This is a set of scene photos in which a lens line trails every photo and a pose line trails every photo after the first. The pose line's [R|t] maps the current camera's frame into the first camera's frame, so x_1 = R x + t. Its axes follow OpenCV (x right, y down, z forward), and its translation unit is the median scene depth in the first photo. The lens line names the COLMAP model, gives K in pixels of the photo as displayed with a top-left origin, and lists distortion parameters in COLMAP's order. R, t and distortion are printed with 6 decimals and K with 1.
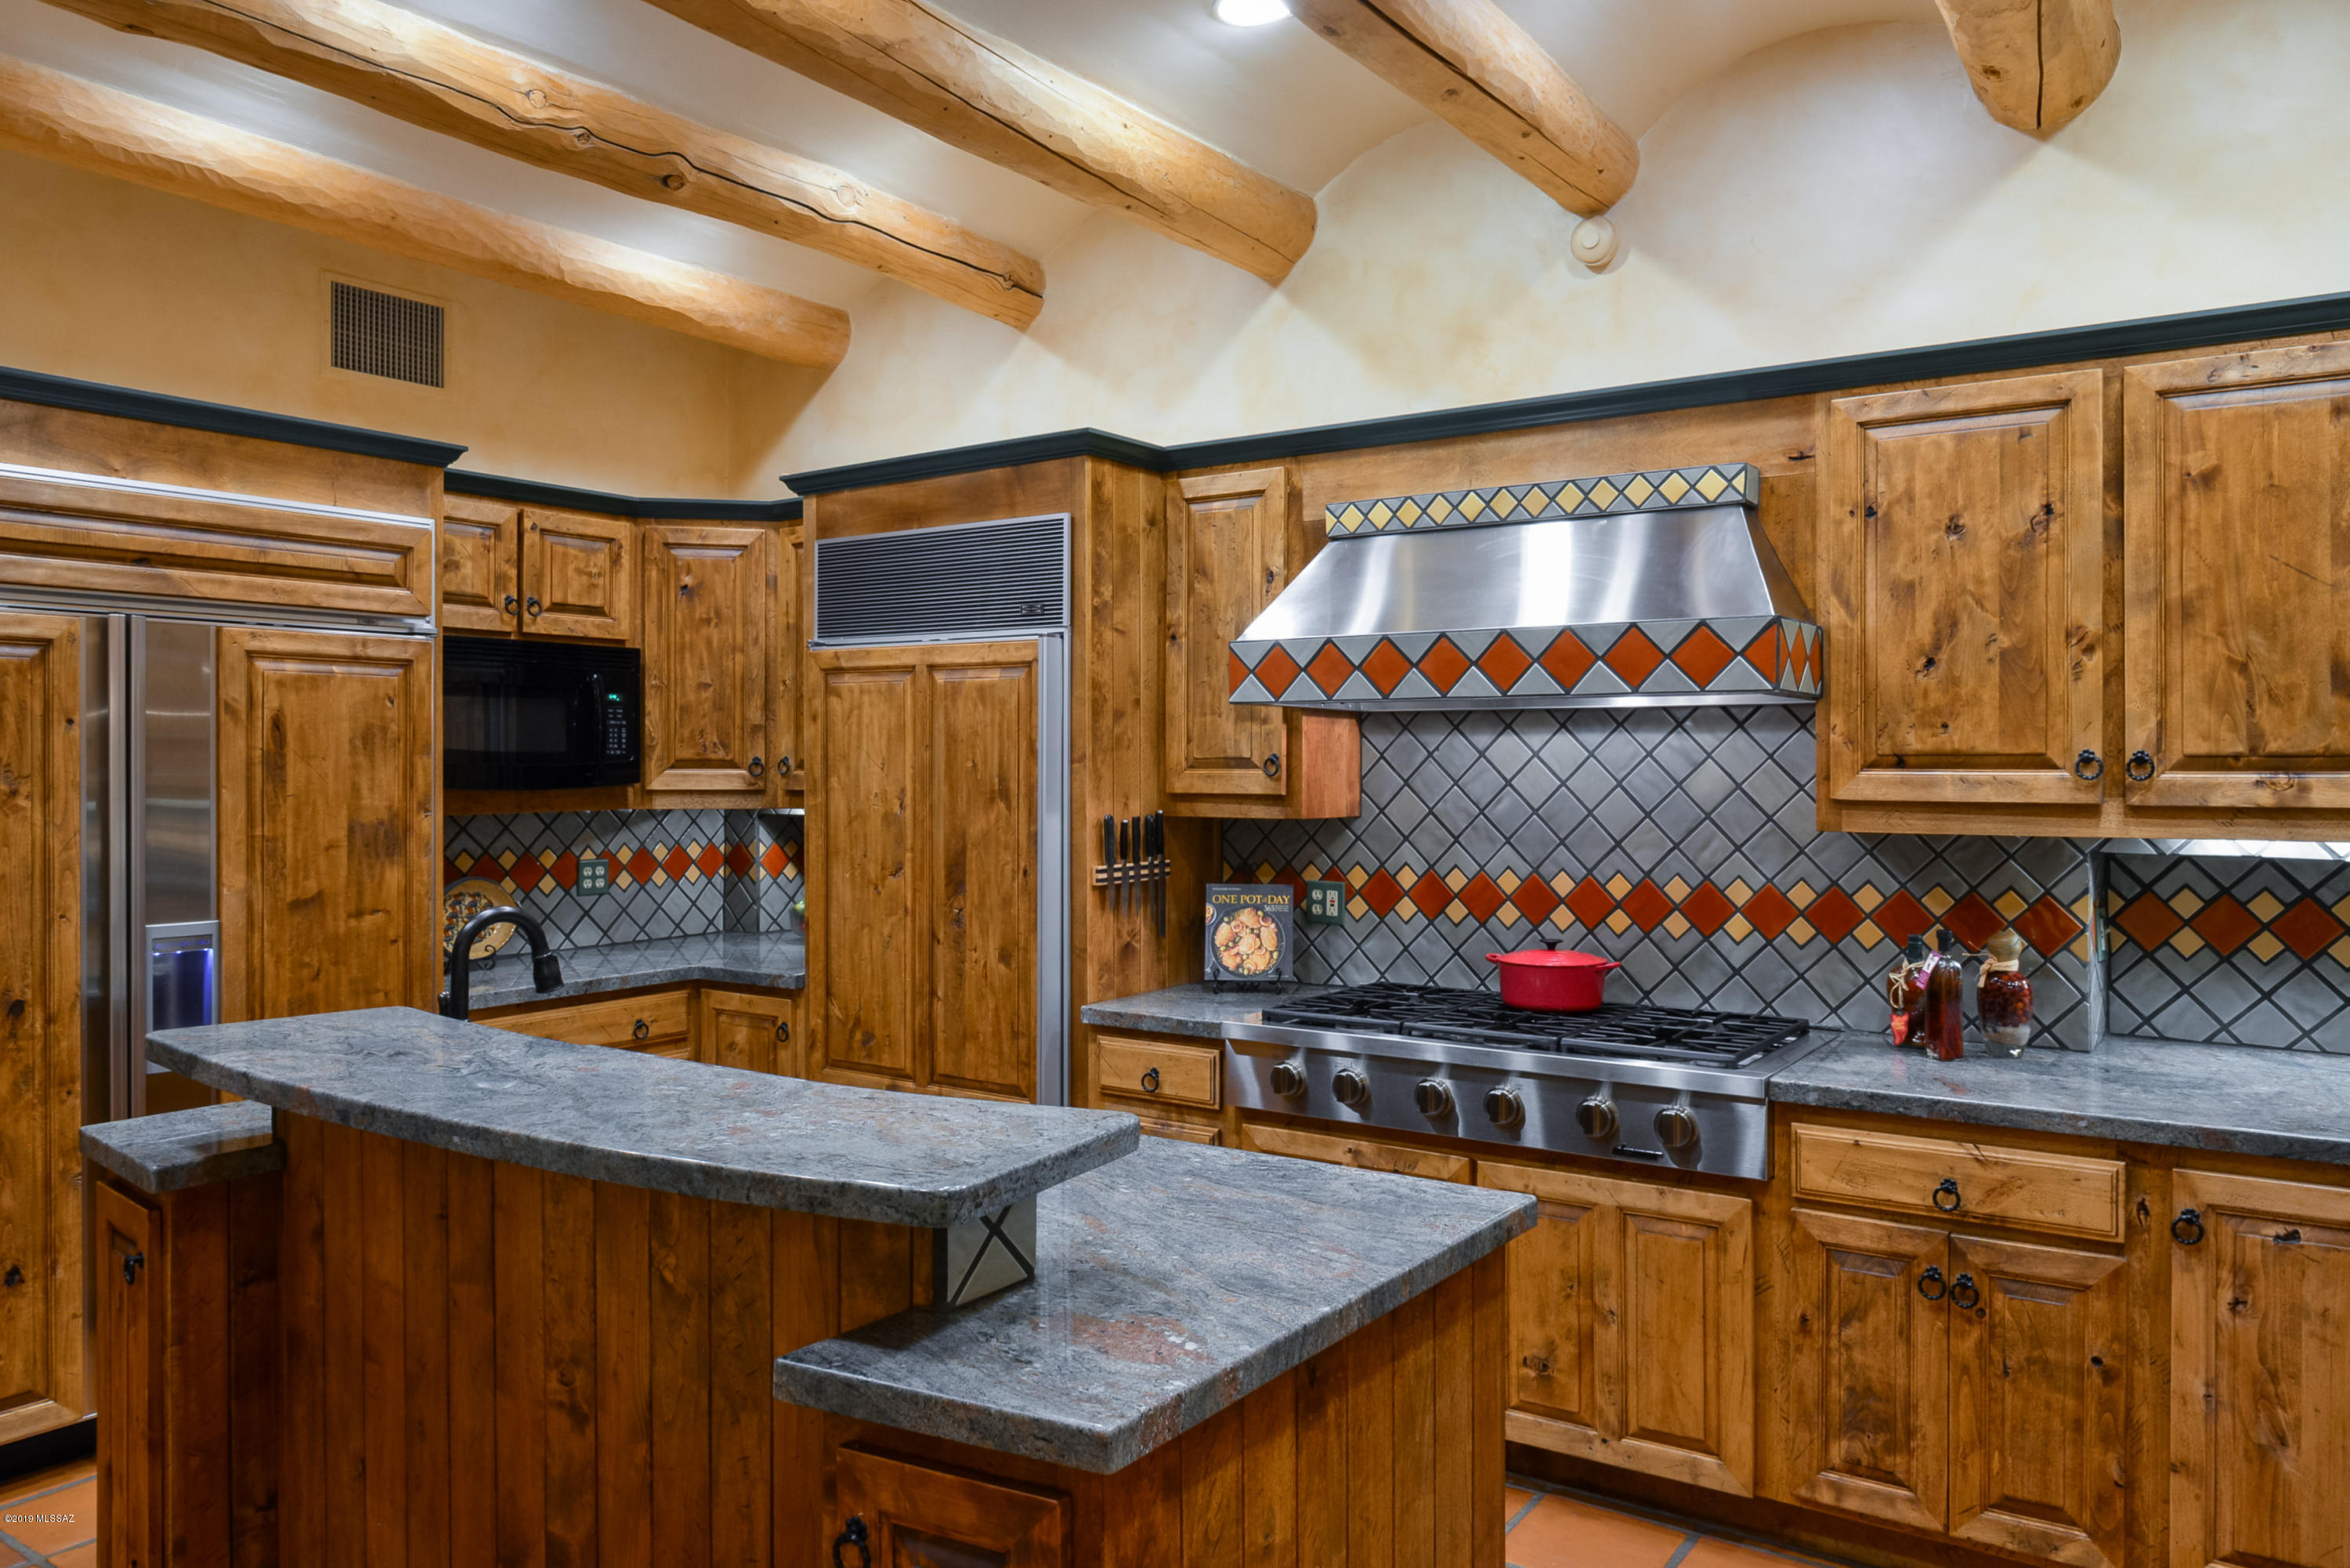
lens RADIAL K [[1626.8, 0, 1183.2], [0, 1626.8, 765.8], [0, 0, 1]] dist [-0.002739, -0.007414]
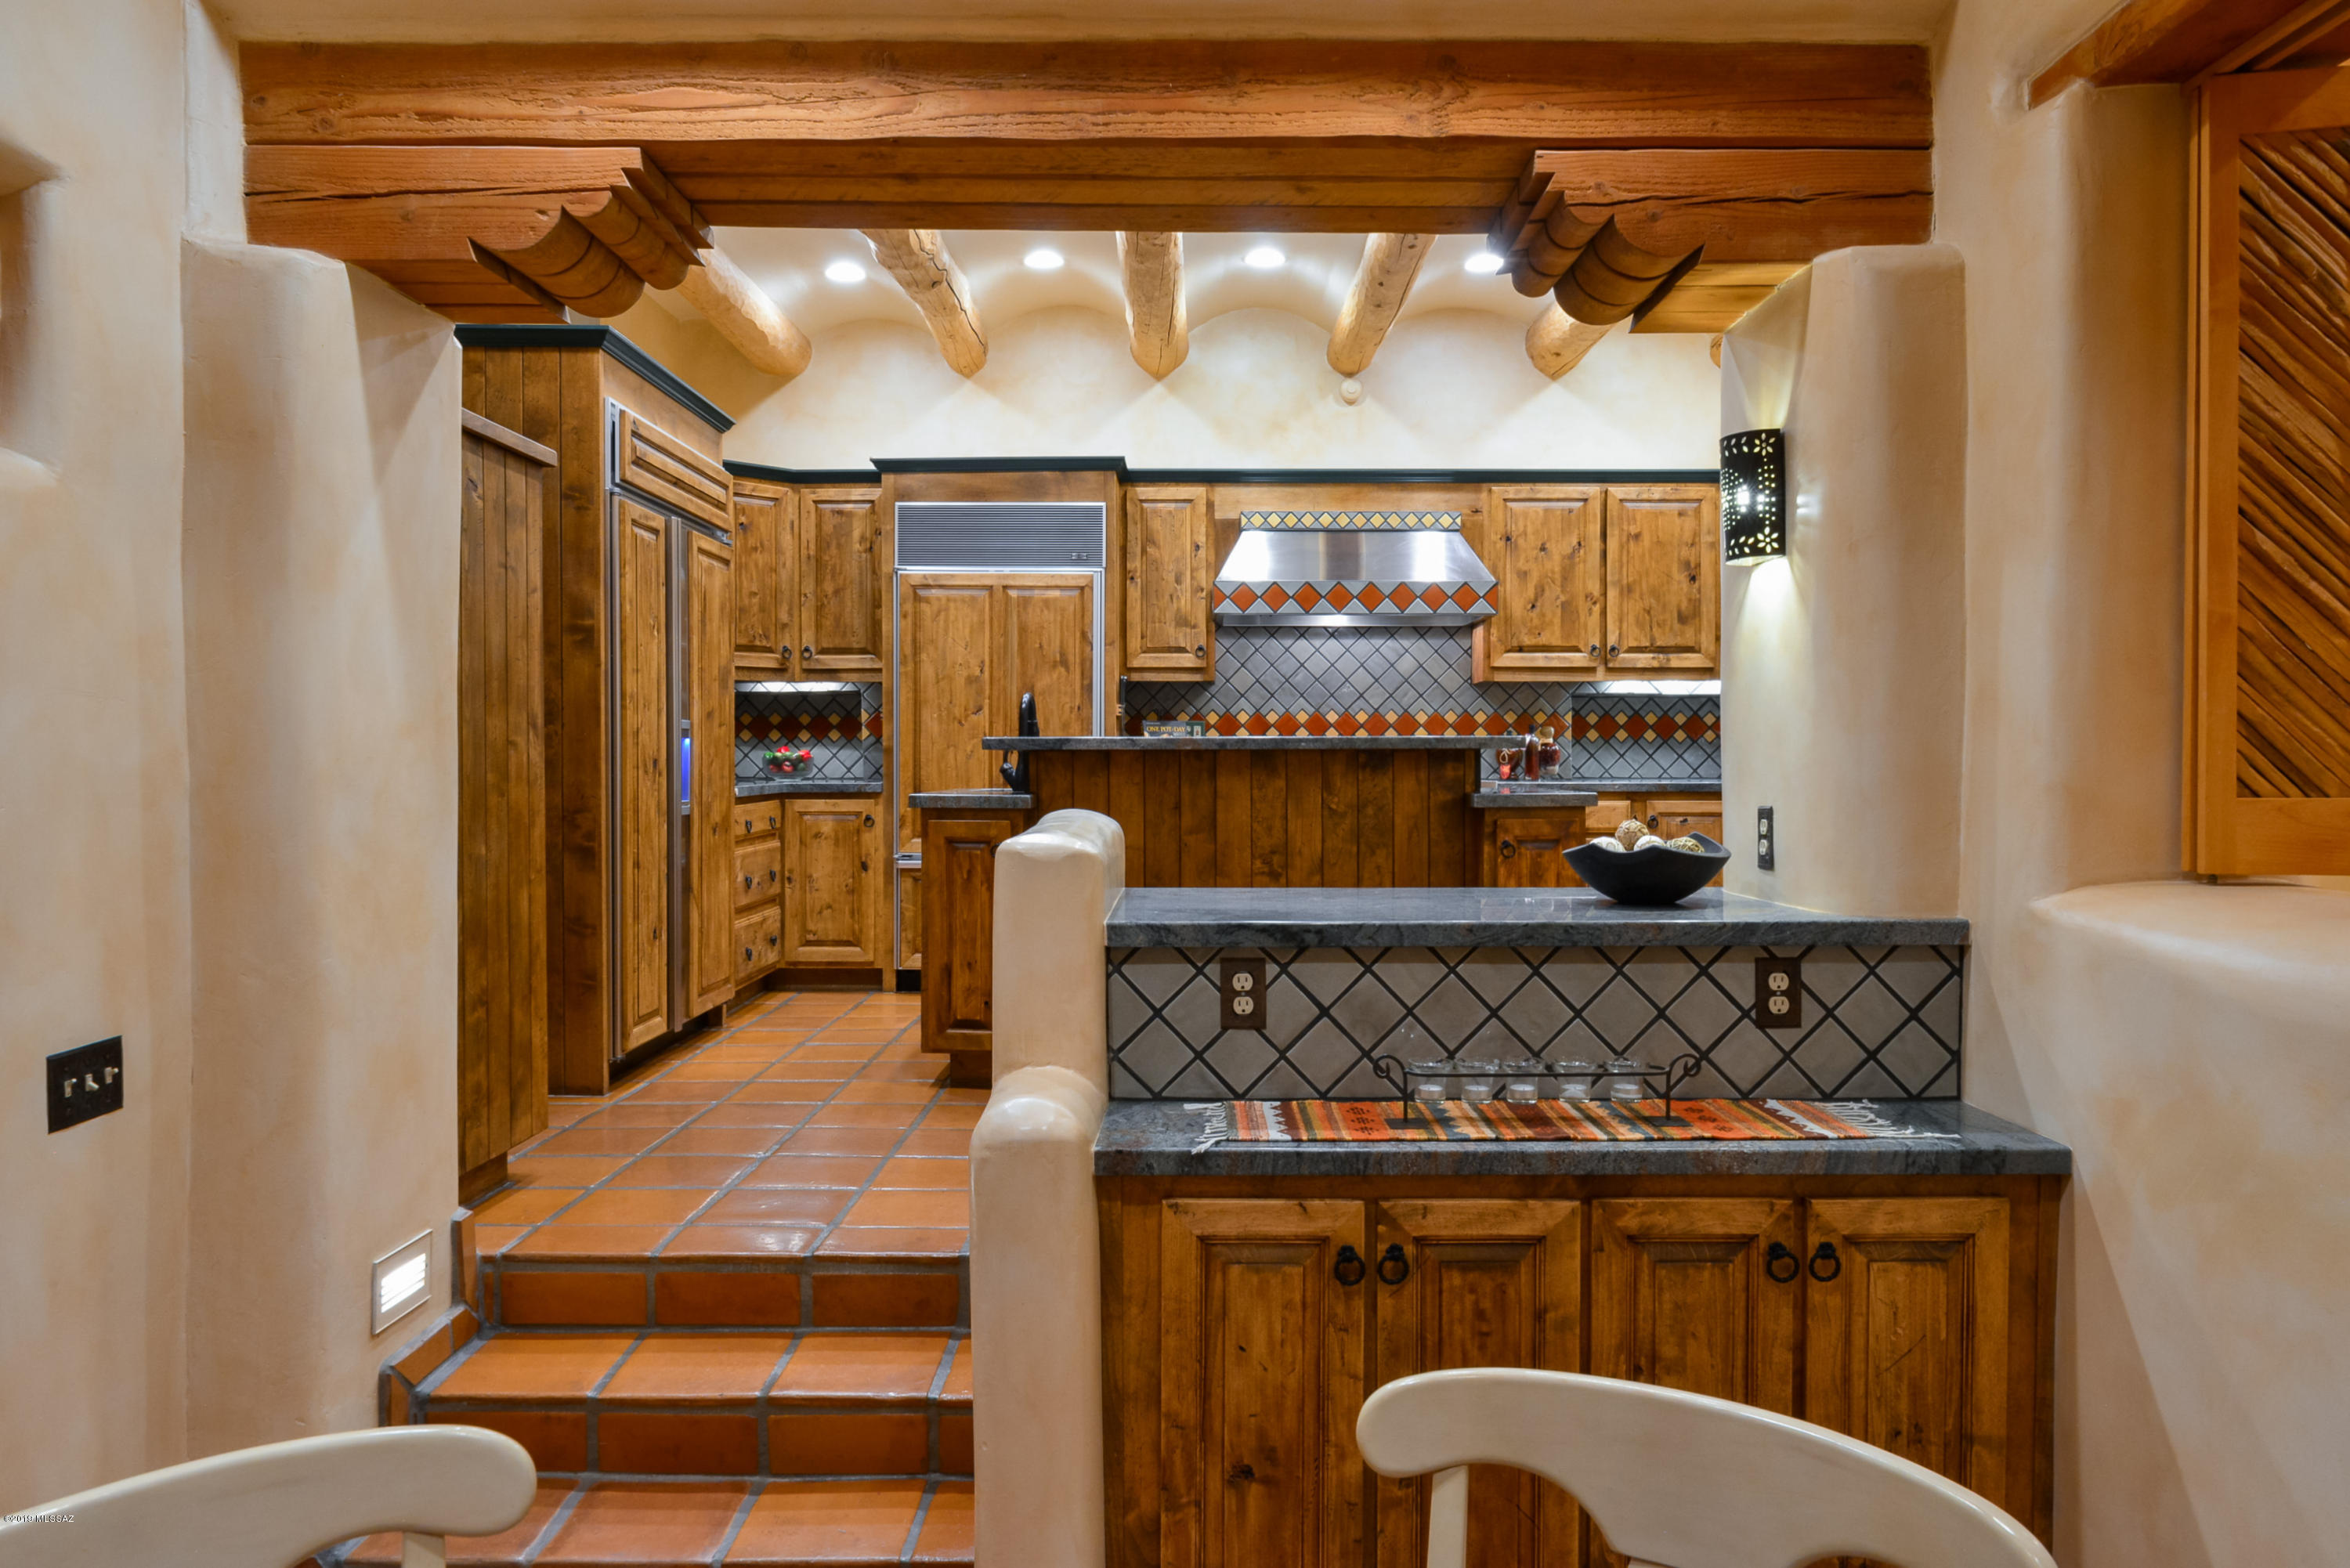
lens RADIAL K [[1626.8, 0, 1165.5], [0, 1626.8, 786.6], [0, 0, 1]] dist [-0.002739, -0.007414]
pose [[0.828830, -0.008171, 0.559440, -1.091736], [0.000289, 0.999899, 0.014176, 0.137318], [-0.559500, -0.011588, 0.828749, -0.537511]]
